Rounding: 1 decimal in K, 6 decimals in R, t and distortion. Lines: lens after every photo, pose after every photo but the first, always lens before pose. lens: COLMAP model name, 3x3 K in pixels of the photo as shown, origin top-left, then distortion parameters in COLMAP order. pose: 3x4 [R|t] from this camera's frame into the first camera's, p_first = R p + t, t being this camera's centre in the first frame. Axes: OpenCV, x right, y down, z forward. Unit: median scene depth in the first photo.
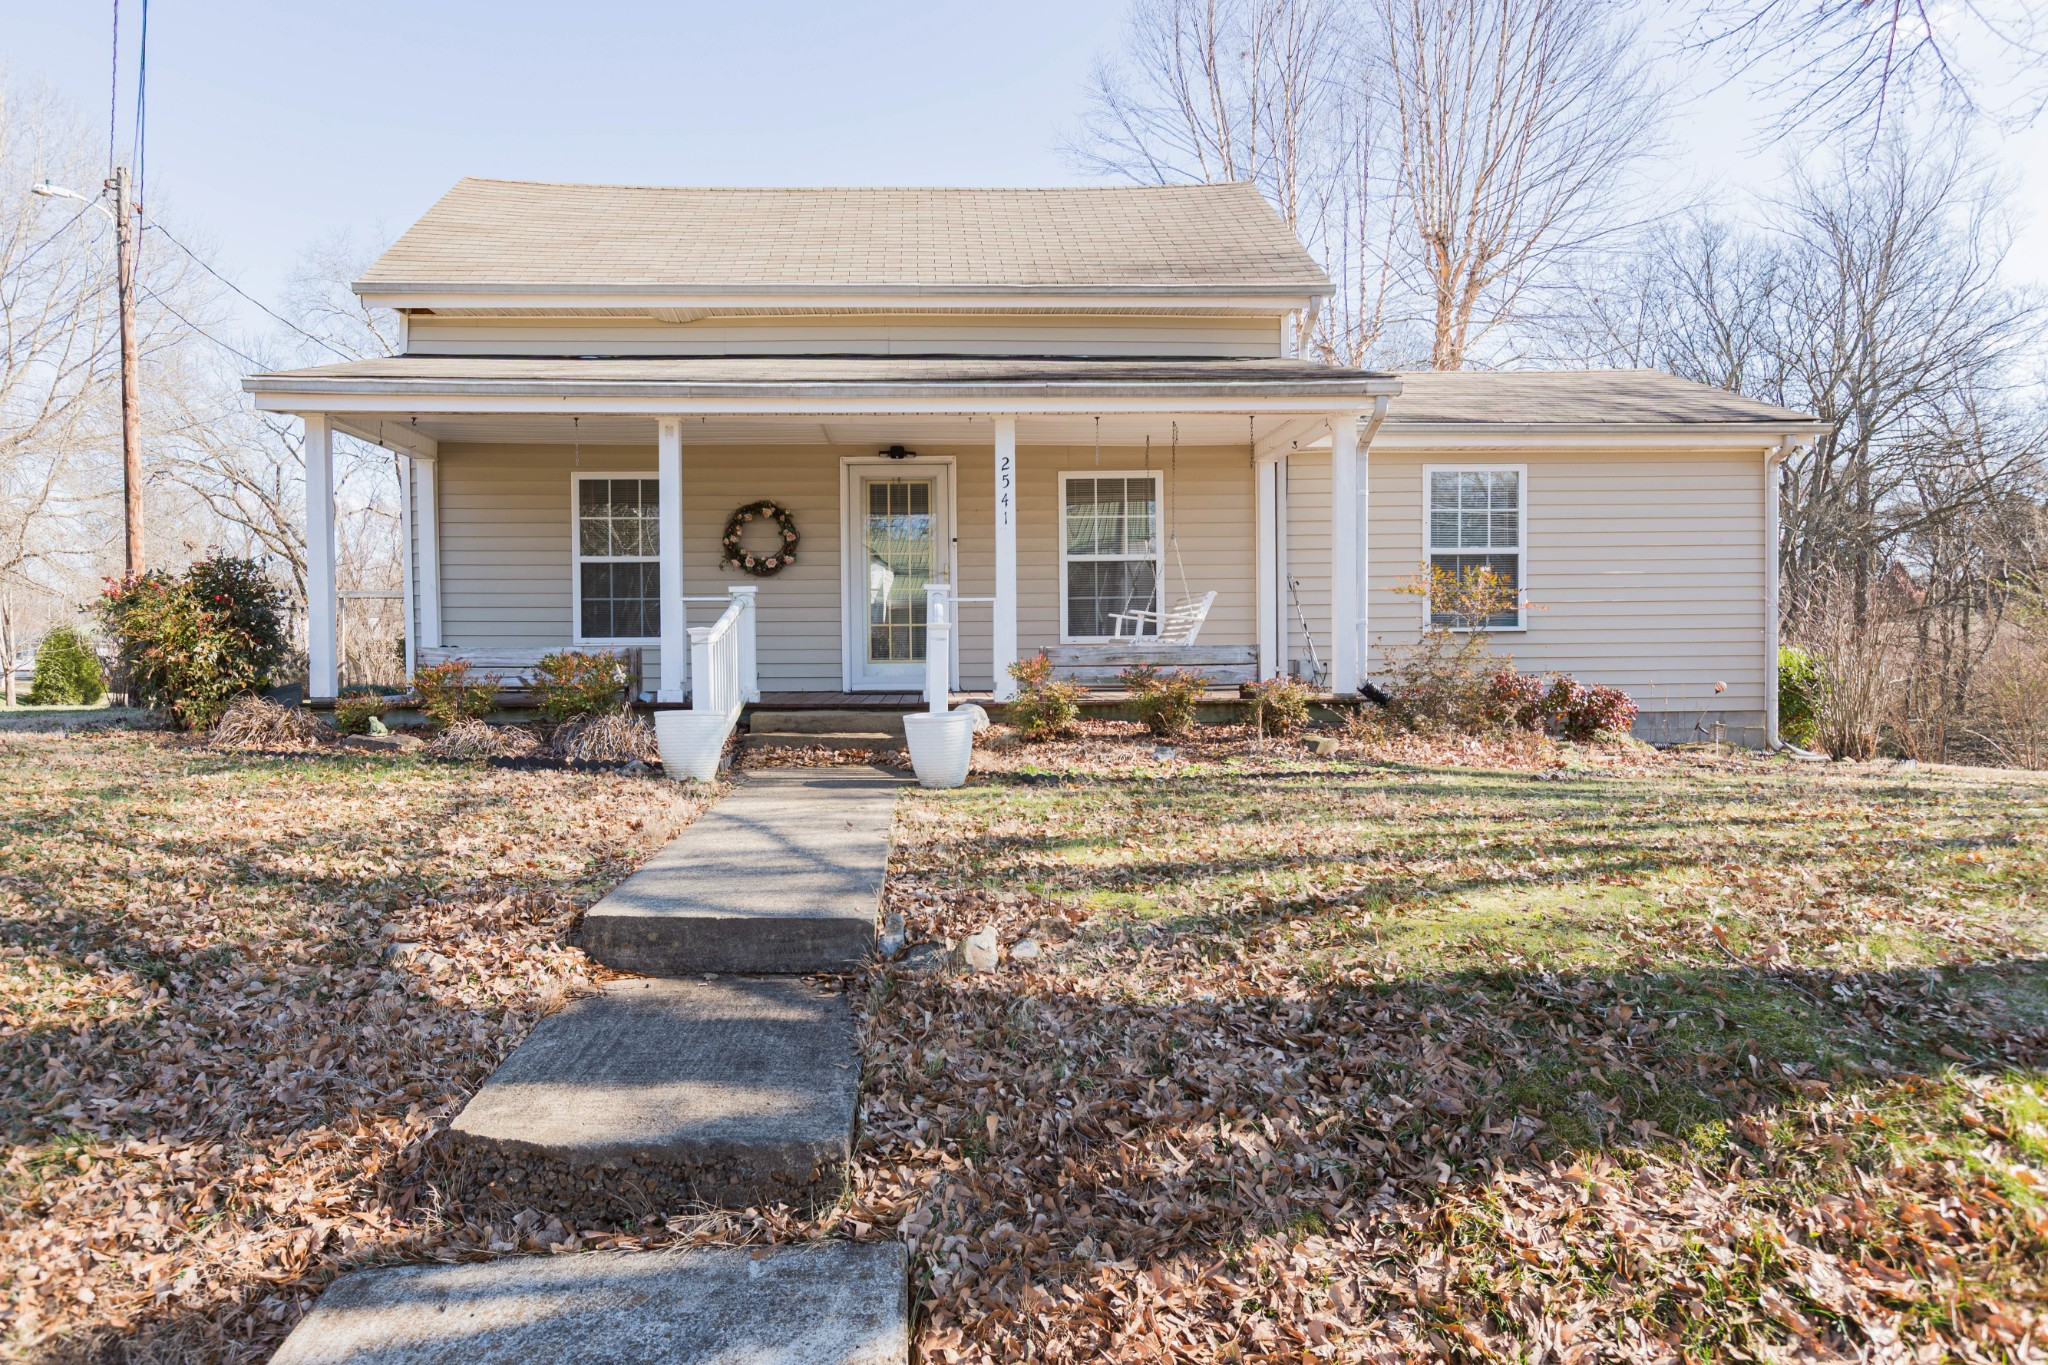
lens RADIAL K [[1659.3, 0, 1019.5], [0, 1659.3, 686.9], [0, 0, 1]] dist [0.016203, -0.043286]
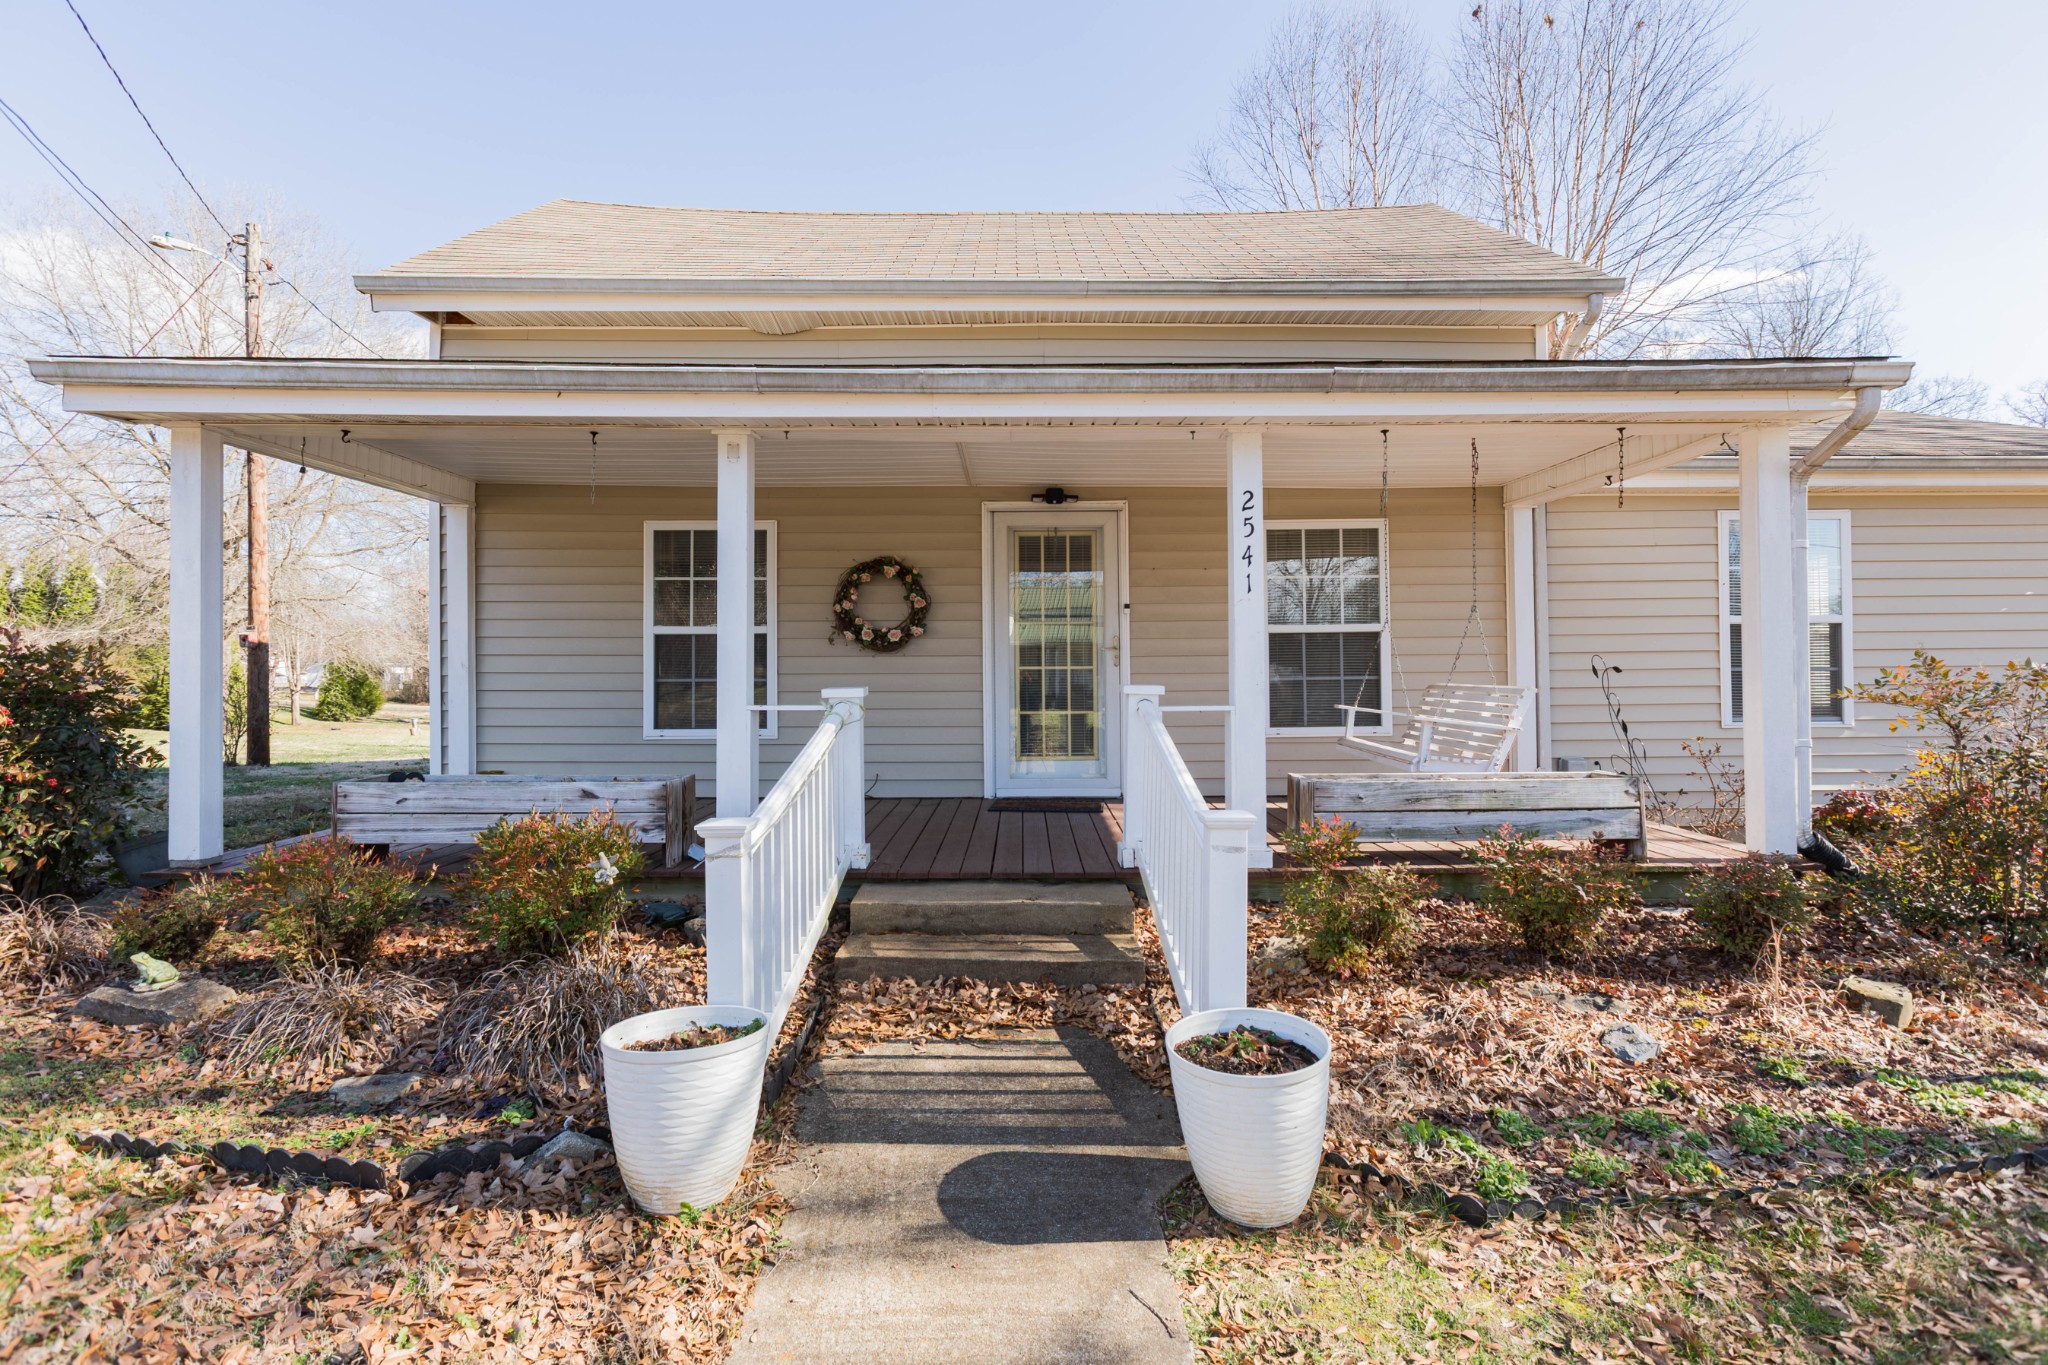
lens RADIAL K [[1055.9, 0, 1072.8], [0, 1055.9, 649.6], [0, 0, 1]] dist [-0.003121, -0.002321]
pose [[0.999993, 0.000543, 0.003646, -0.066808], [-0.000463, 0.999754, -0.022153, -0.056811], [-0.003657, 0.022151, 0.999748, 0.498891]]
